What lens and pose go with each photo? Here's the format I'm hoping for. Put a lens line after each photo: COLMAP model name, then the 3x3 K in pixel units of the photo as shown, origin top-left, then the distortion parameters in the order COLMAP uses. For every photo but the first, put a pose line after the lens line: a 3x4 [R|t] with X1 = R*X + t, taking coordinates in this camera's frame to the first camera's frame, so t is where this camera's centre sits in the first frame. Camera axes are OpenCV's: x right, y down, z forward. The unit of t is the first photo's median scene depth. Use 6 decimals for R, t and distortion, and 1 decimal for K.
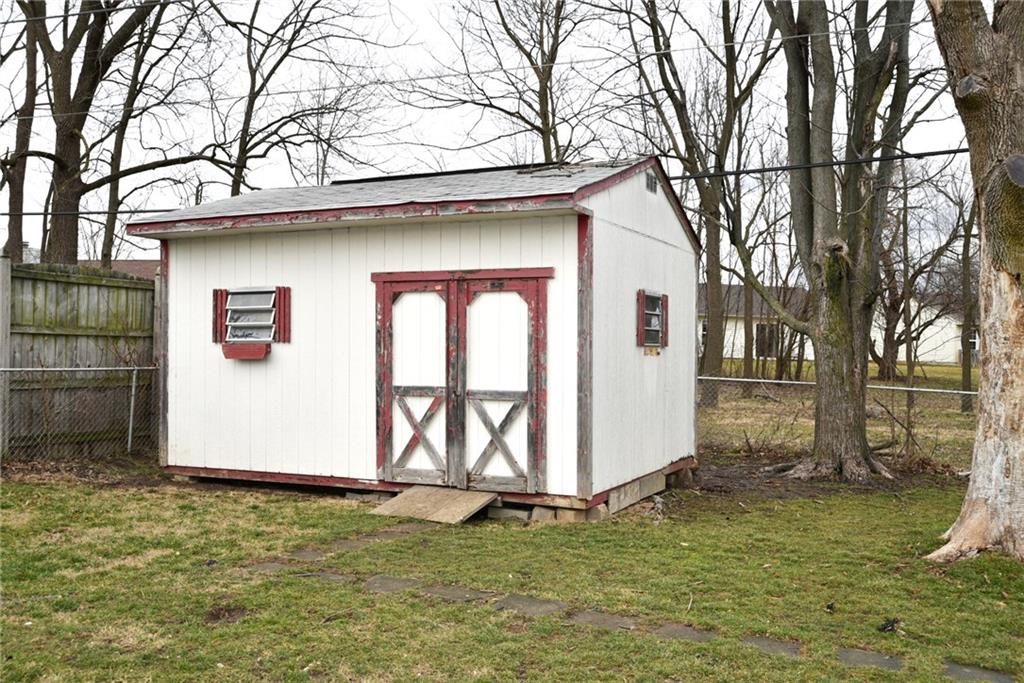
lens RADIAL K [[1000.6, 0, 510.6], [0, 1000.6, 335.6], [0, 0, 1]] dist [0.014766, 0.000000]
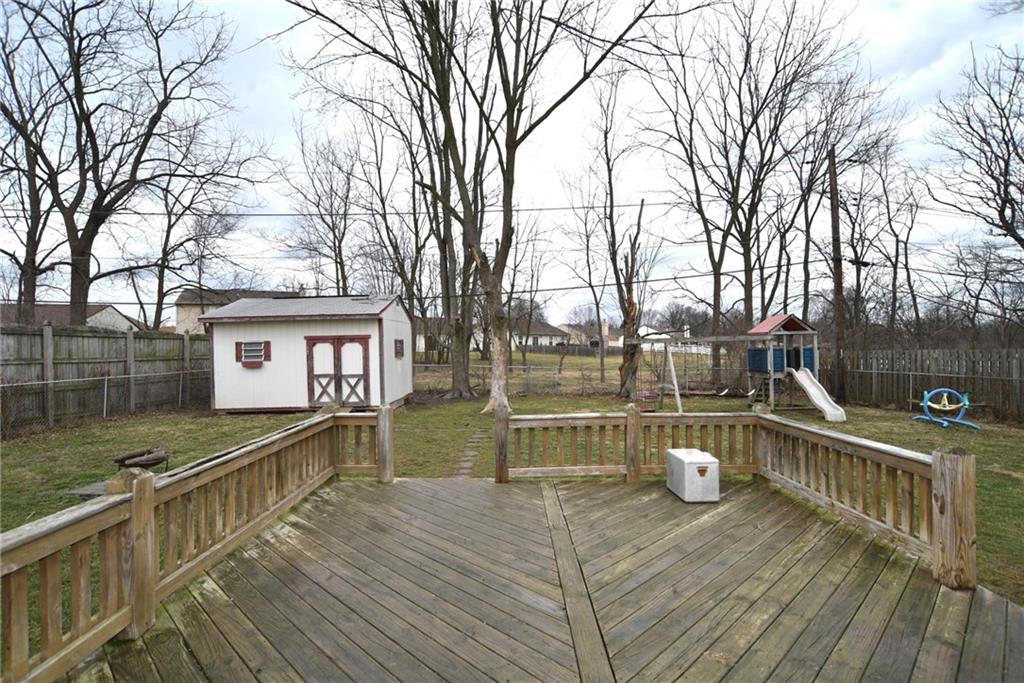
lens RADIAL K [[501.4, 0, 515.5], [0, 501.4, 338.6], [0, 0, 1]] dist [-0.013996, 0.007995]
pose [[0.914625, -0.023384, 0.403626, -0.155277], [0.023998, 0.999706, 0.003539, -0.043751], [-0.403590, 0.006449, 0.914917, -0.556049]]
